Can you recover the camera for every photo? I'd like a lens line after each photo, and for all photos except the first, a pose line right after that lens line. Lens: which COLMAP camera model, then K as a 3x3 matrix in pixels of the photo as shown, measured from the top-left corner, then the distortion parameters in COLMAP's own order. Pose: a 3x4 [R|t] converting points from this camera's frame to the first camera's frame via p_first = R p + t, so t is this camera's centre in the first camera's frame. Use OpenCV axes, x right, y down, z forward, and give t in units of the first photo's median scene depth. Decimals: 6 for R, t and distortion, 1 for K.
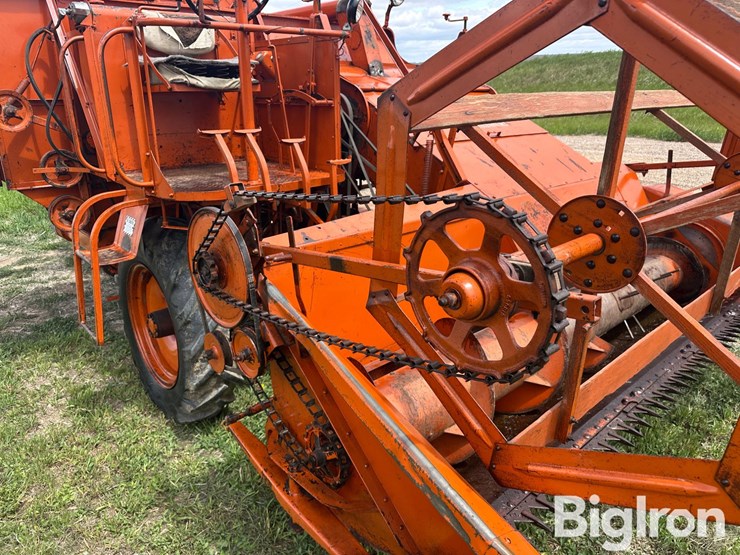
lens RADIAL K [[523.0, 0, 370.3], [0, 523.0, 284.5], [0, 0, 1]] dist [0.060083, -0.074782]
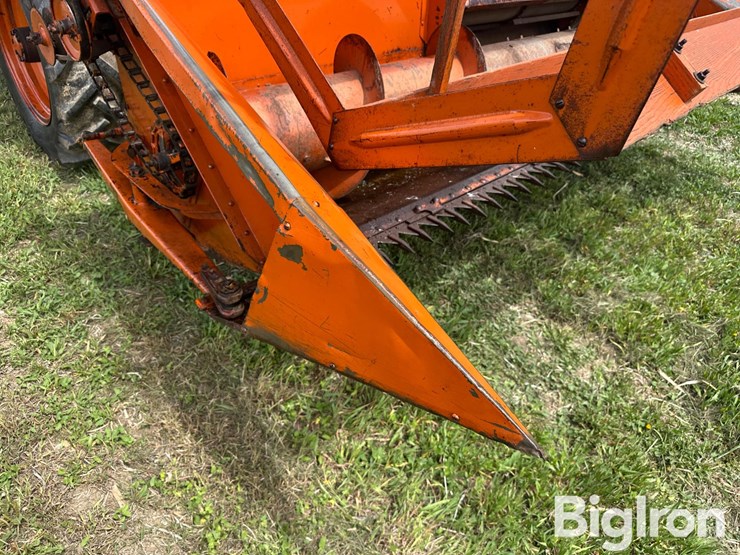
lens RADIAL K [[523.0, 0, 368.8], [0, 523.0, 274.2], [0, 0, 1]] dist [0.060083, -0.074782]
pose [[0.995480, 0.059387, 0.074113, 0.168670], [-0.079836, 0.945935, 0.314378, 0.187766], [-0.051436, -0.318874, 0.946401, 0.097525]]
